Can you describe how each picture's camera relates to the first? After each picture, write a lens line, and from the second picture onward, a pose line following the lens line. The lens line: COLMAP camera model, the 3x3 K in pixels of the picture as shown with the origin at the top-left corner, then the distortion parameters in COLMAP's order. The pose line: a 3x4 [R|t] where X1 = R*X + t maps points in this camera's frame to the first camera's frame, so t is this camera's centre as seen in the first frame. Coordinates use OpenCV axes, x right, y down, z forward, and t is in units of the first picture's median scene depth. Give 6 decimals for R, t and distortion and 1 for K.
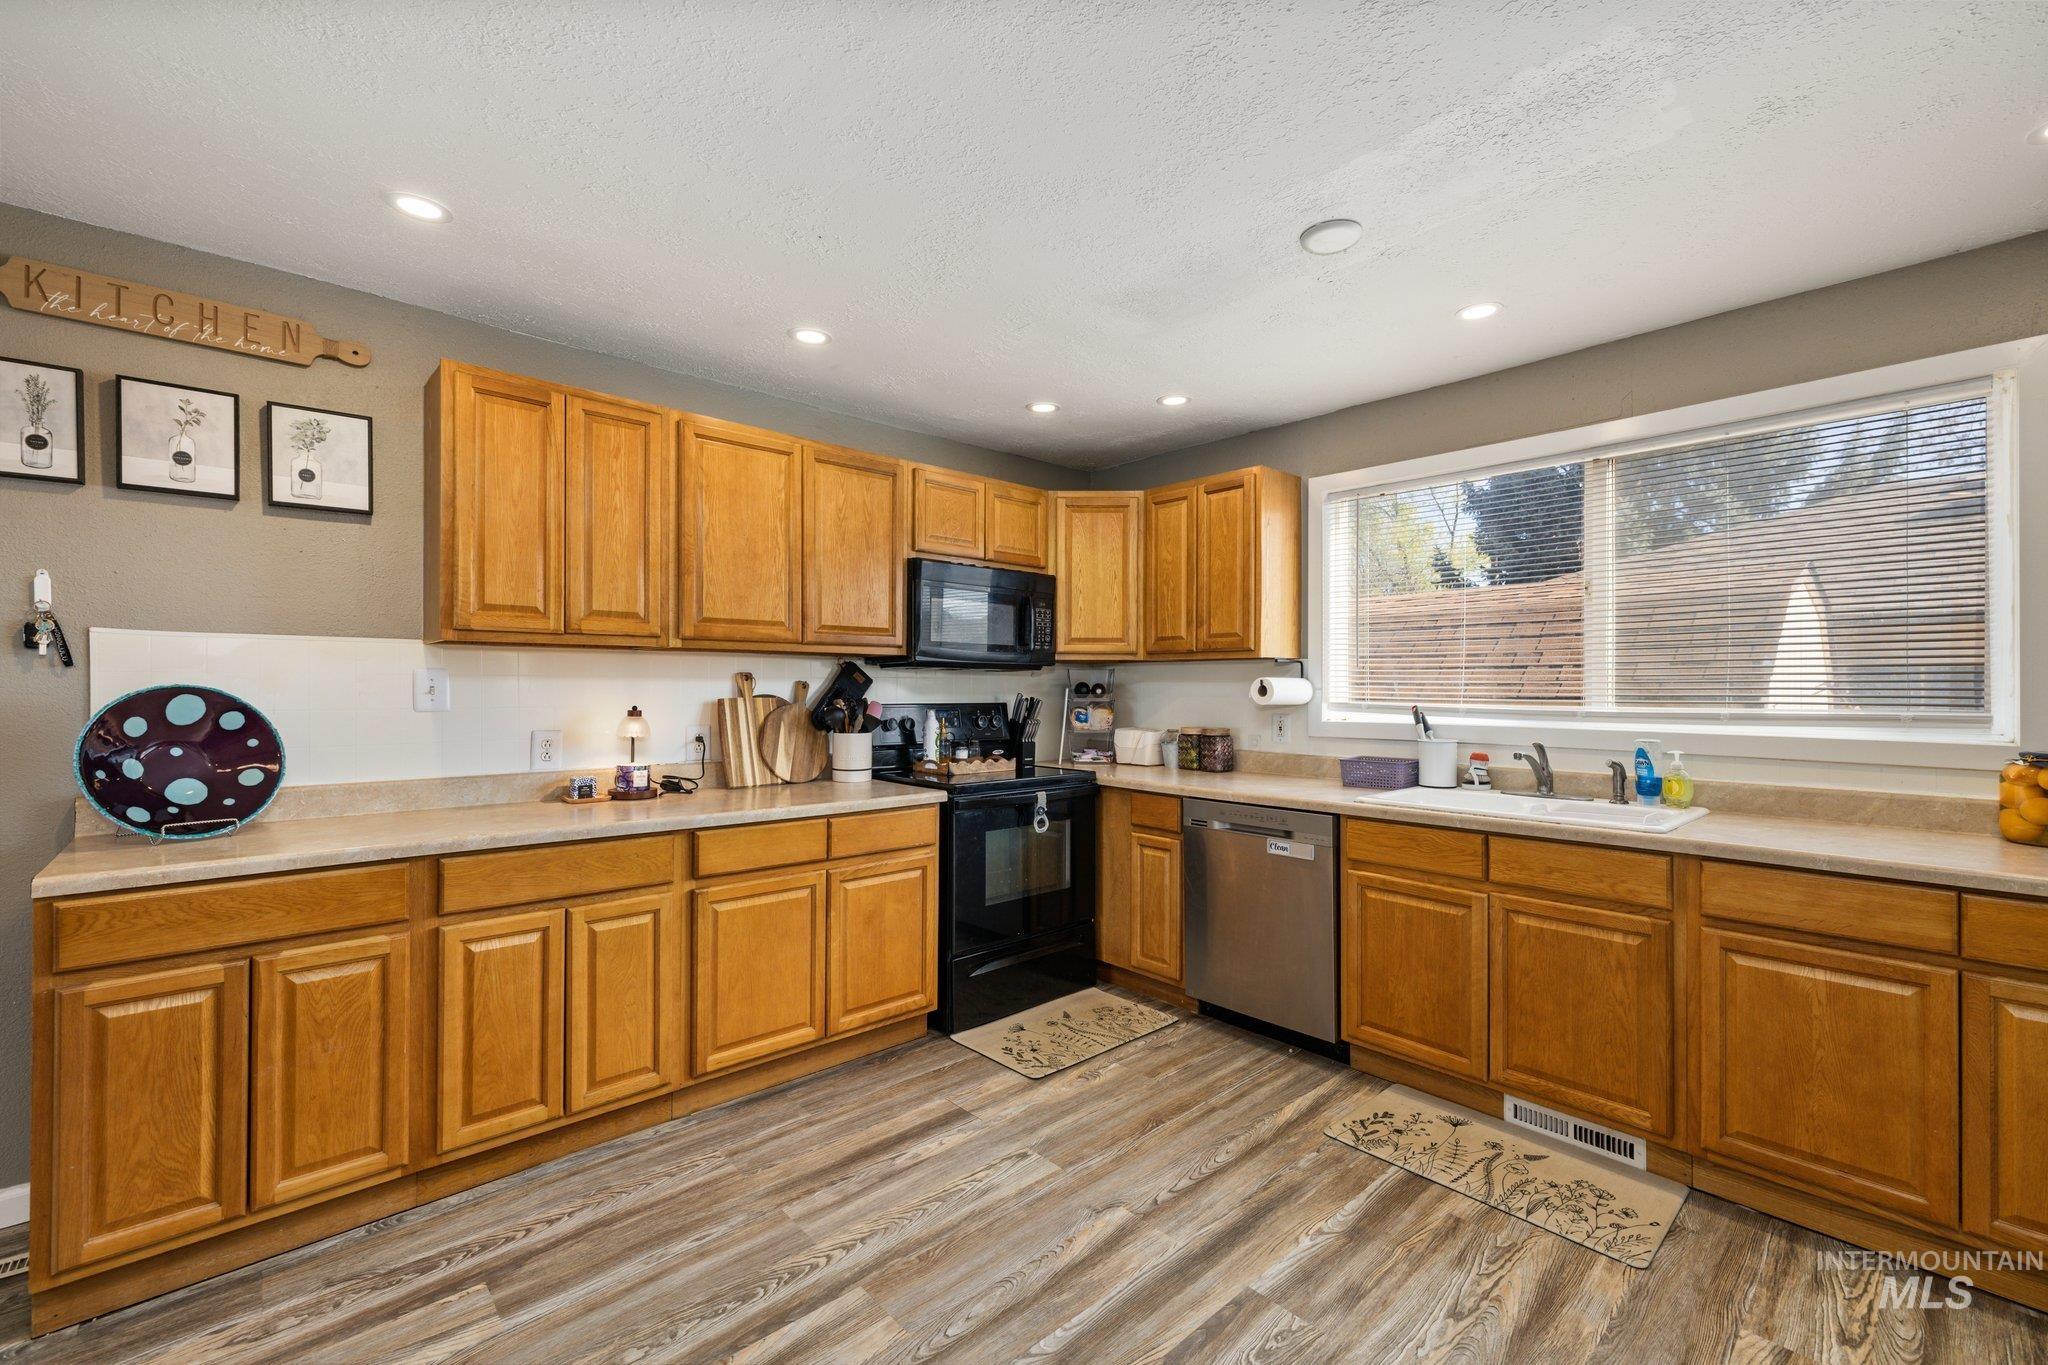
lens RADIAL K [[856.2, 0, 1024.0], [0, 856.2, 682.5], [0, 0, 1]] dist [0.000158, -0.000025]
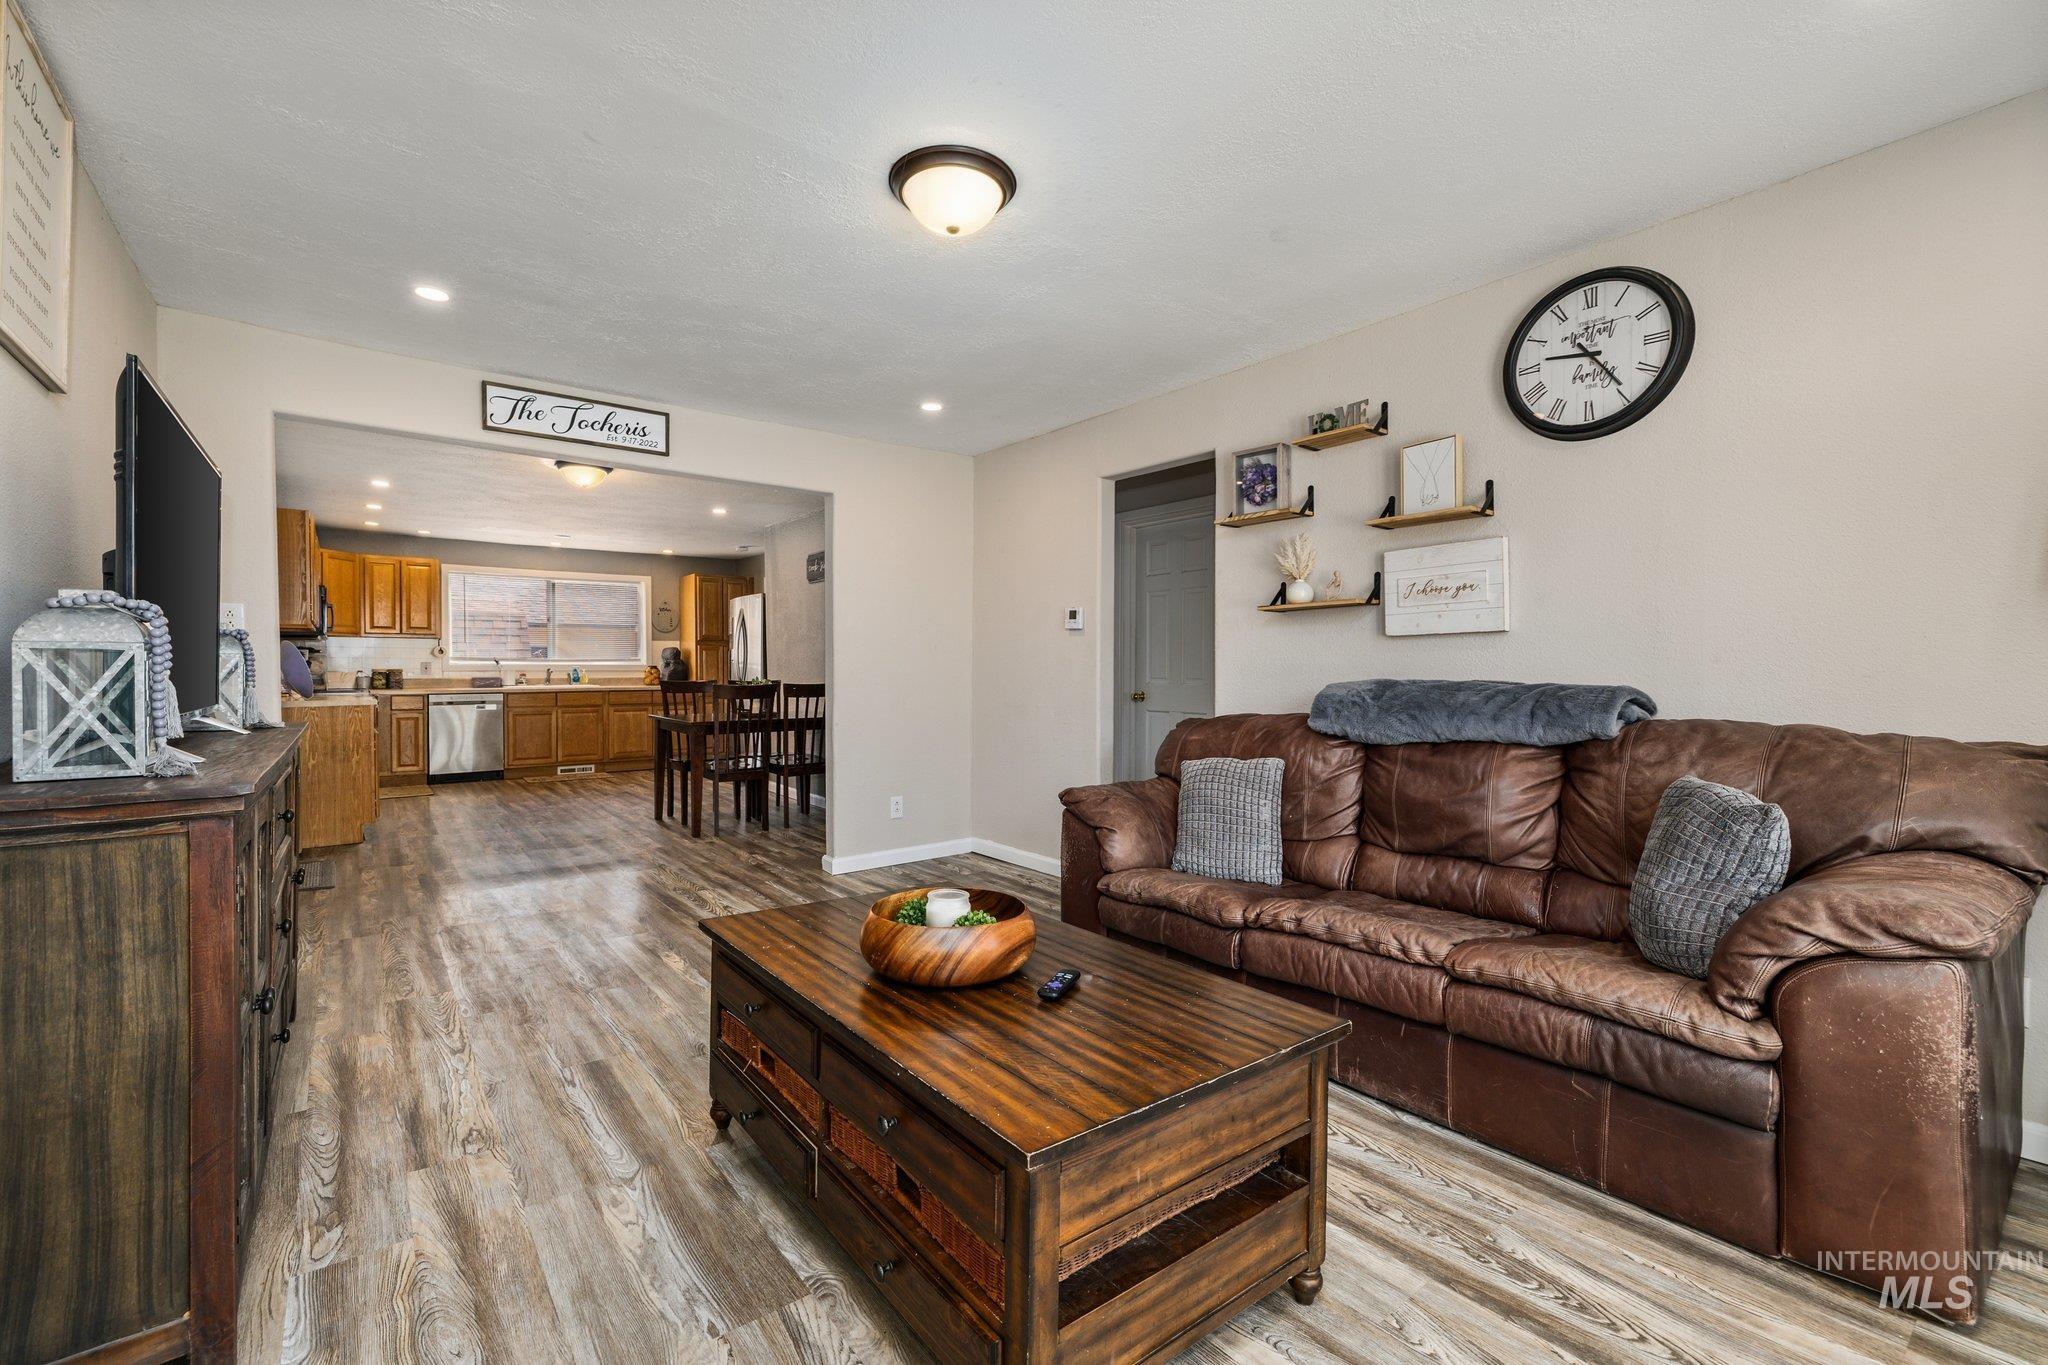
lens RADIAL K [[866.3, 0, 1024.0], [0, 866.3, 682.5], [0, 0, 1]] dist [0.000342, 0.000341]
pose [[0.078191, -0.021931, 0.996697, -2.545039], [-0.004845, 0.999738, 0.022378, 0.042276], [-0.996927, -0.006578, 0.078064, -1.061739]]
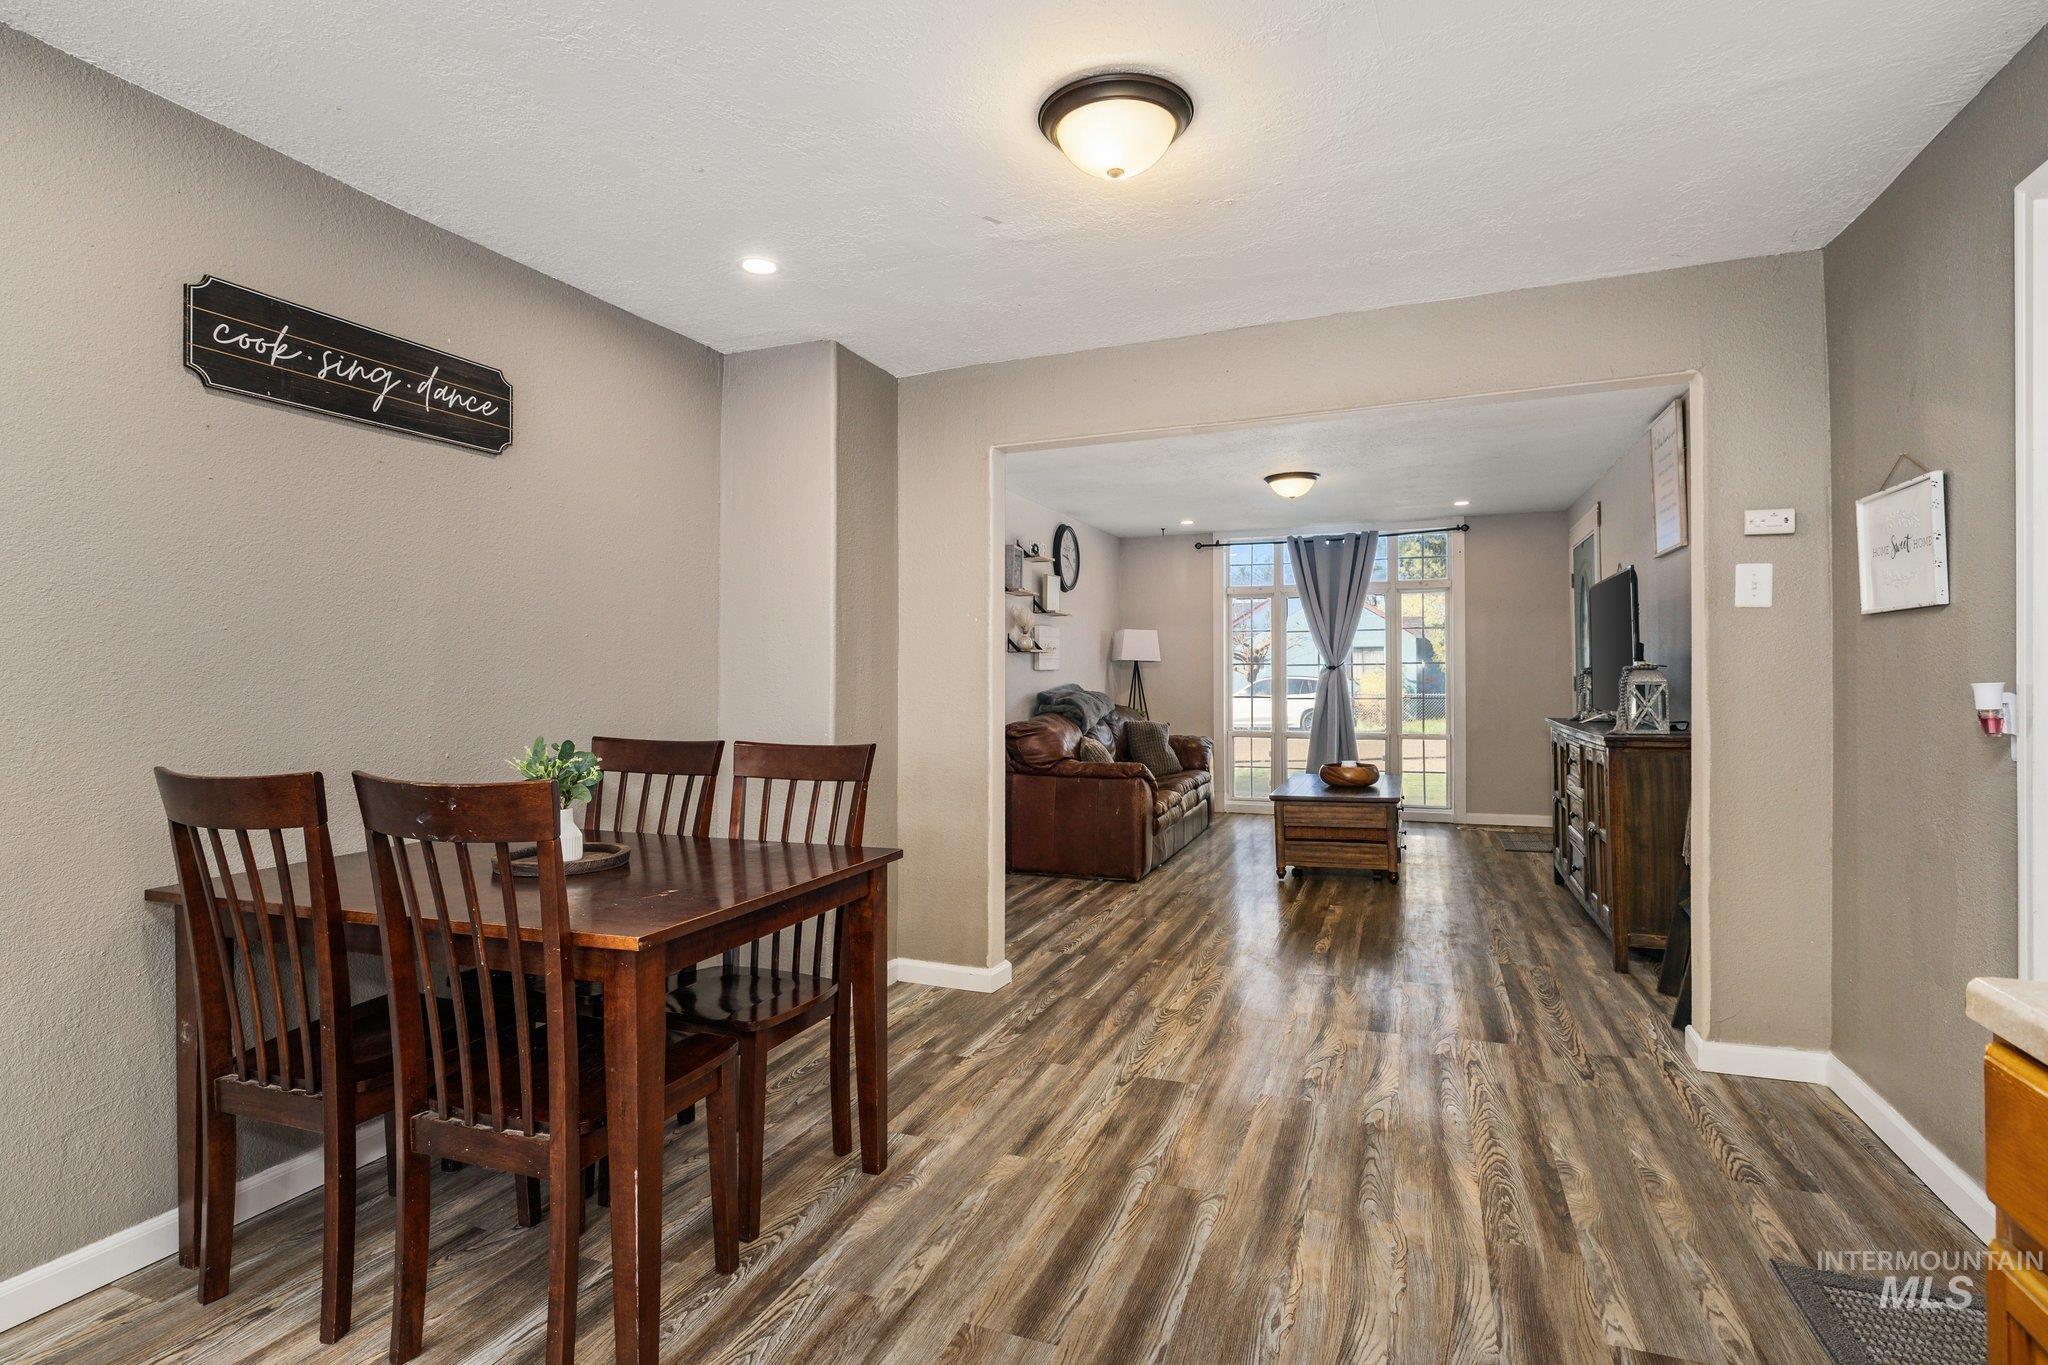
lens RADIAL K [[988.9, 0, 1031.9], [0, 988.9, 672.1], [0, 0, 1]] dist [-0.001764, 0.000766]
pose [[-0.894582, -0.003698, -0.446888, -0.266390], [0.001947, 0.999924, -0.012171, 0.039434], [0.446899, -0.011759, -0.894507, 0.728544]]
